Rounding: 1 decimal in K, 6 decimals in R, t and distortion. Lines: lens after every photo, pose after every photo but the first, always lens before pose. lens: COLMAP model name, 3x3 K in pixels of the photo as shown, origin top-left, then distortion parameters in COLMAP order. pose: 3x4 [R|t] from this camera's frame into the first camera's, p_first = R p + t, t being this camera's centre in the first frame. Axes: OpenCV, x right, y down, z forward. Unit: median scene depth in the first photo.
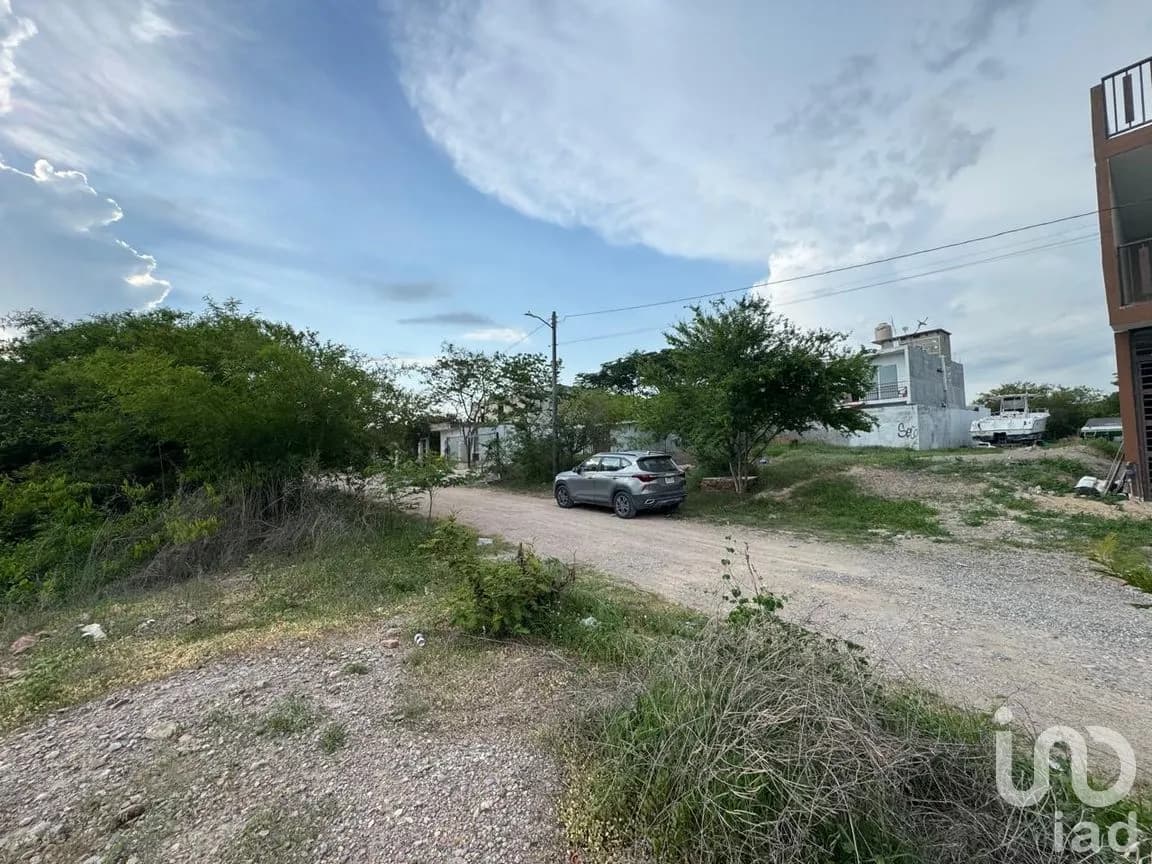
lens RADIAL K [[463.6, 0, 575.2], [0, 463.6, 427.3], [0, 0, 1]] dist [-0.005293, 0.000654]
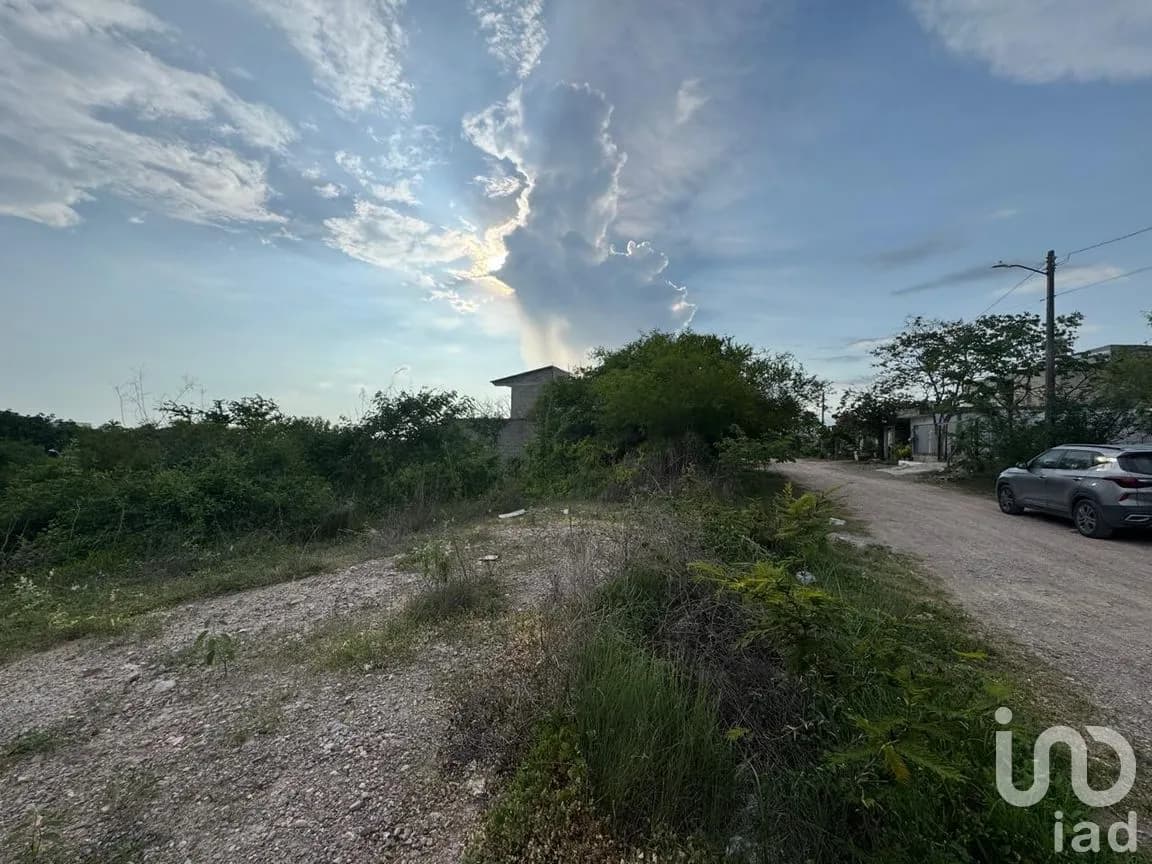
lens RADIAL K [[464.5, 0, 572.8], [0, 464.5, 423.7], [0, 0, 1]] dist [0.000471, -0.000573]
pose [[0.550398, 0.004992, -0.834888, 0.149876], [0.008790, 0.999892, 0.011773, 0.004904], [0.834856, -0.013818, 0.550295, -0.025144]]
